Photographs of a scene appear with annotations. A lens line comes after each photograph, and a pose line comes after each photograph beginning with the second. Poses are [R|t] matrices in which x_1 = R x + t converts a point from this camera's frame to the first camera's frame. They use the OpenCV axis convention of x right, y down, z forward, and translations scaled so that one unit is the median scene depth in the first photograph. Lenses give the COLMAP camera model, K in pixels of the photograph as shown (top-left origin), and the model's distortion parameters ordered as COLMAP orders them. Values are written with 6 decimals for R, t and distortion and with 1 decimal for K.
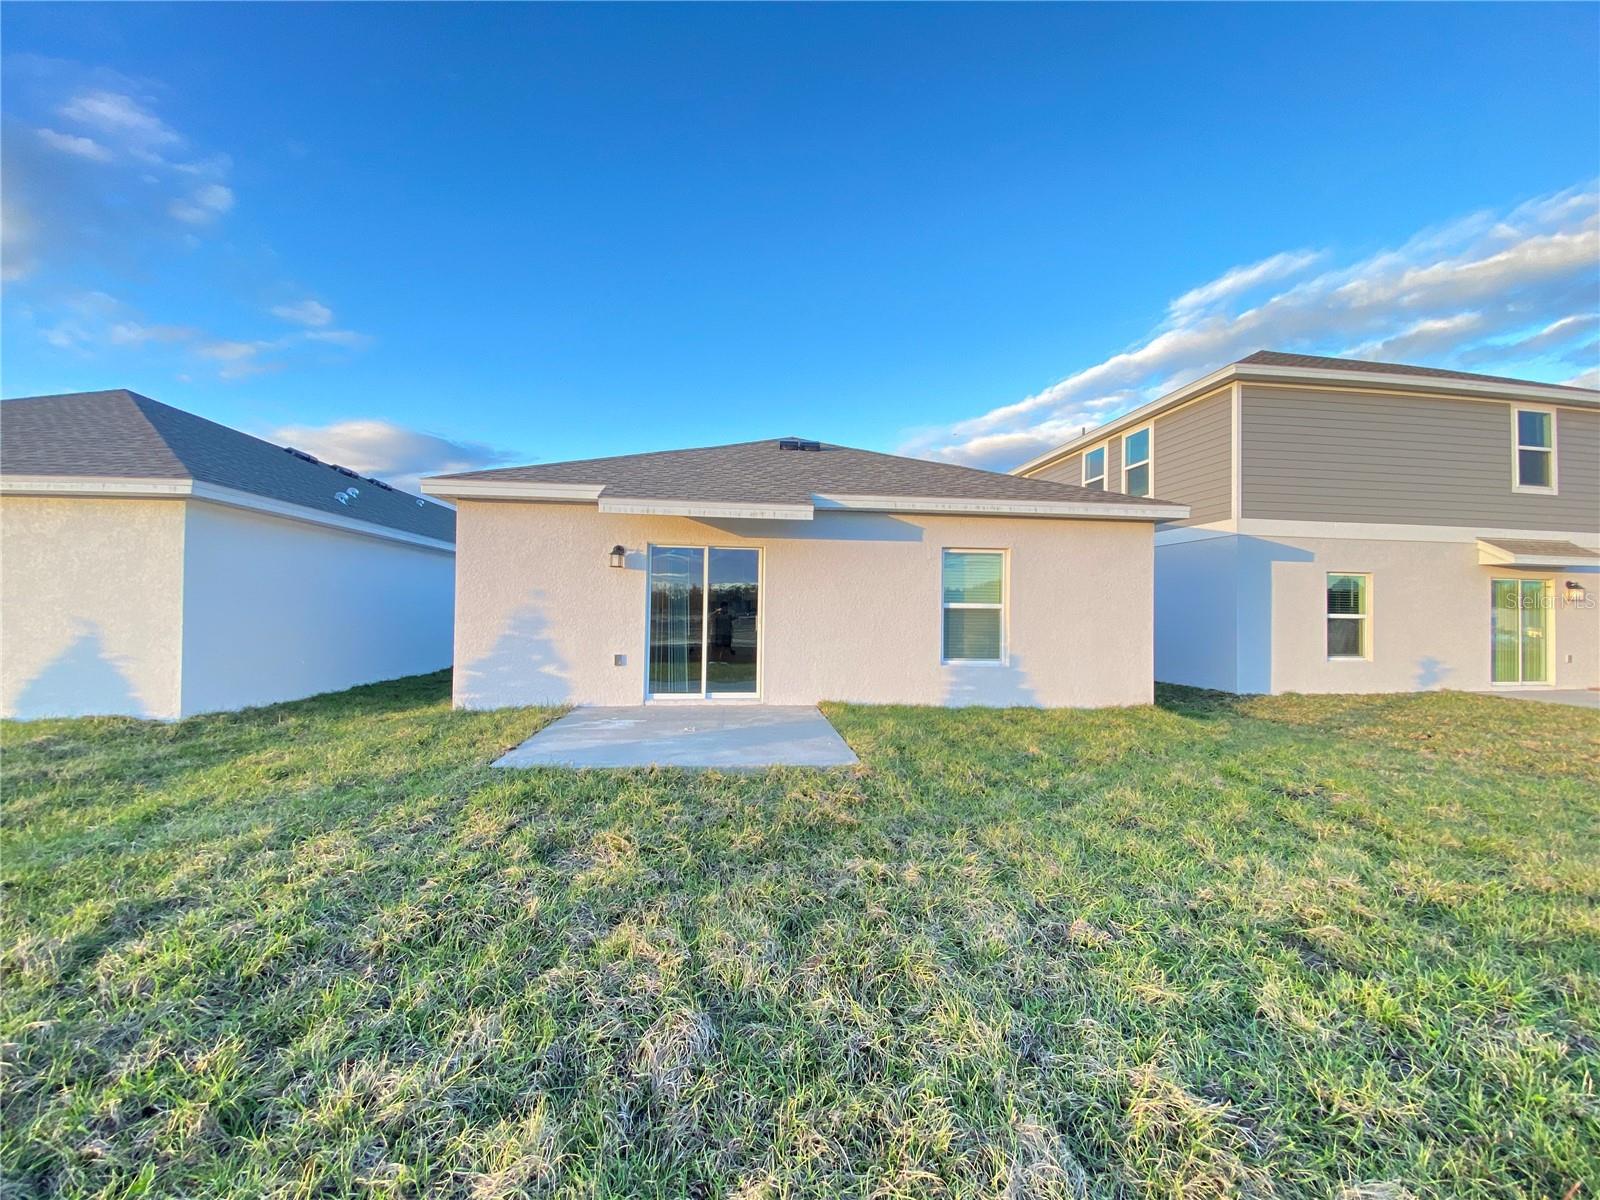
lens RADIAL K [[628.2, 0, 785.8], [0, 628.2, 595.2], [0, 0, 1]] dist [0.001457, -0.011914]
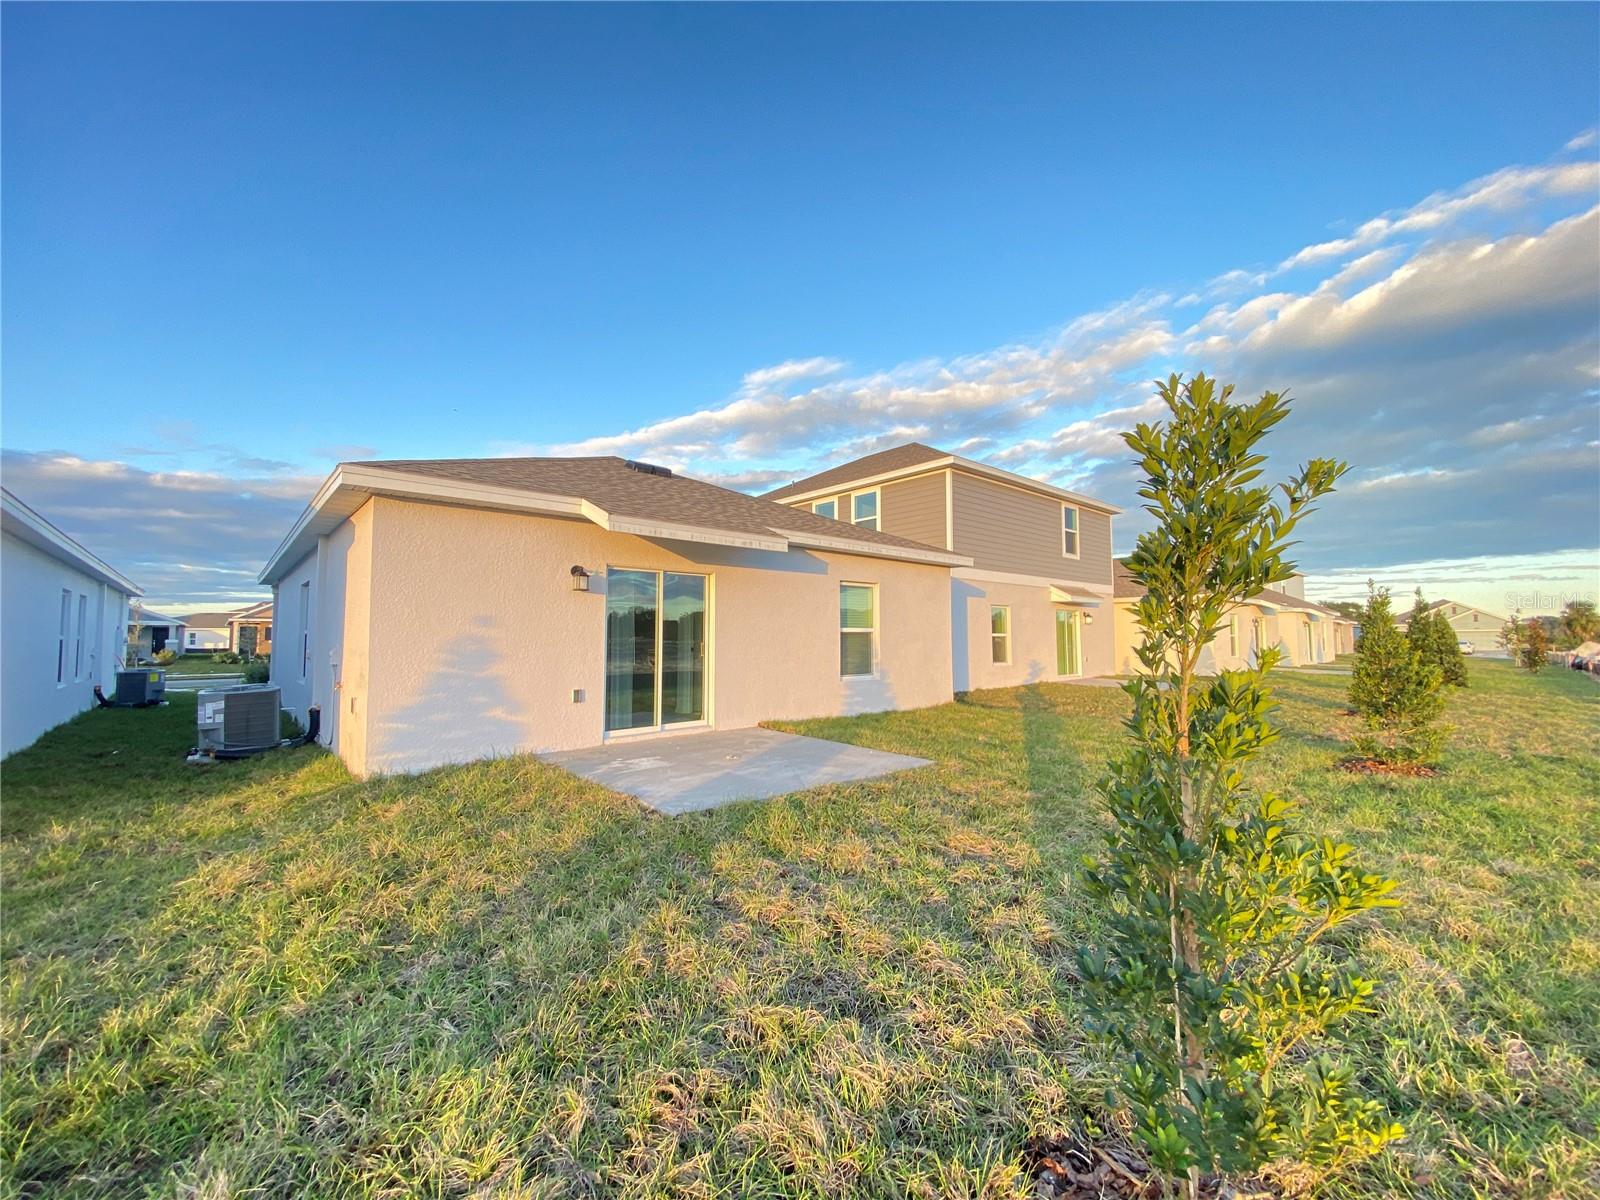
lens RADIAL K [[628.2, 0, 785.8], [0, 628.2, 595.2], [0, 0, 1]] dist [0.001457, -0.011914]
pose [[0.816445, 0.021450, 0.577025, -0.517953], [0.004615, 0.999035, -0.043668, 0.002485], [-0.577405, 0.038316, 0.815558, 0.106648]]
